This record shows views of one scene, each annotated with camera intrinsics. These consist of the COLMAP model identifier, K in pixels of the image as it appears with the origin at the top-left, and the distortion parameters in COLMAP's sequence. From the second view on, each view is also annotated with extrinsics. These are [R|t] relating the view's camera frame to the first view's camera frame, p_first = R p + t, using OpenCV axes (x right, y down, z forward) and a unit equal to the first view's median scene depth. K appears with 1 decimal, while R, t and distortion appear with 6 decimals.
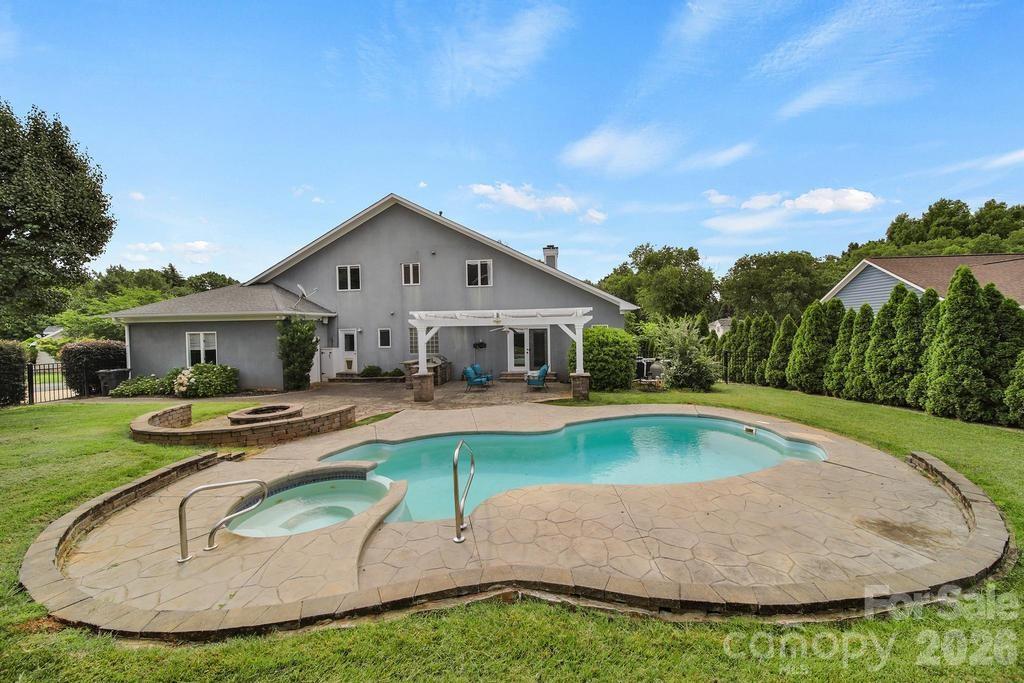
lens RADIAL K [[361.6, 0, 509.5], [0, 361.6, 336.1], [0, 0, 1]] dist [-0.002133, -0.000172]
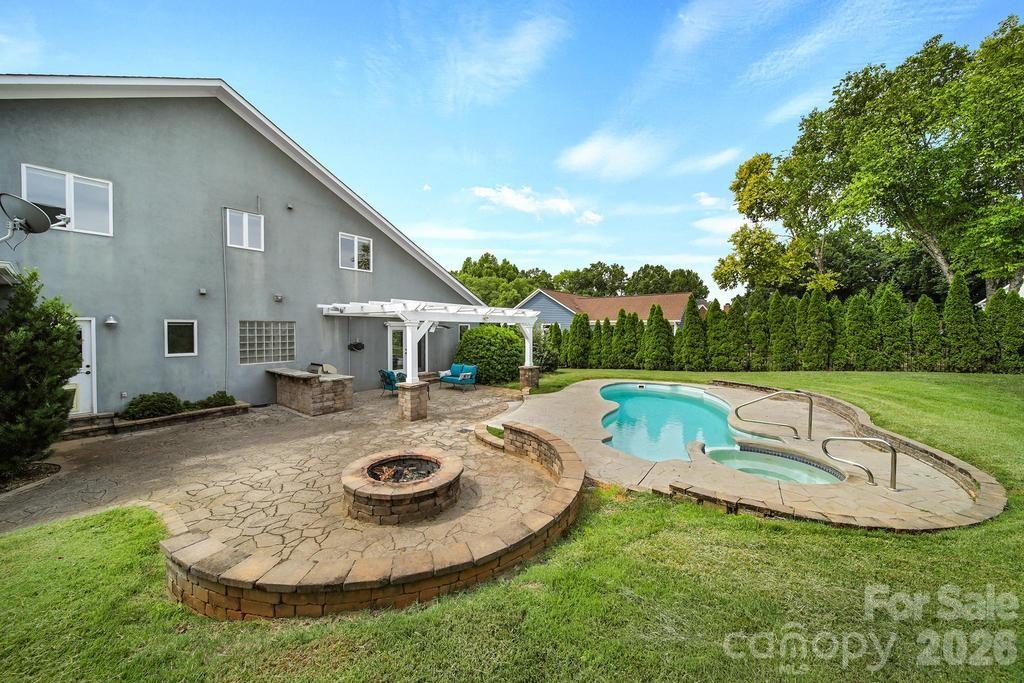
lens RADIAL K [[361.6, 0, 509.5], [0, 361.6, 336.1], [0, 0, 1]] dist [-0.002133, -0.000172]
pose [[0.499071, -0.001321, 0.866560, -0.570620], [0.004855, 0.999987, -0.001271, 0.006116], [-0.866548, 0.004842, 0.499071, 0.330485]]
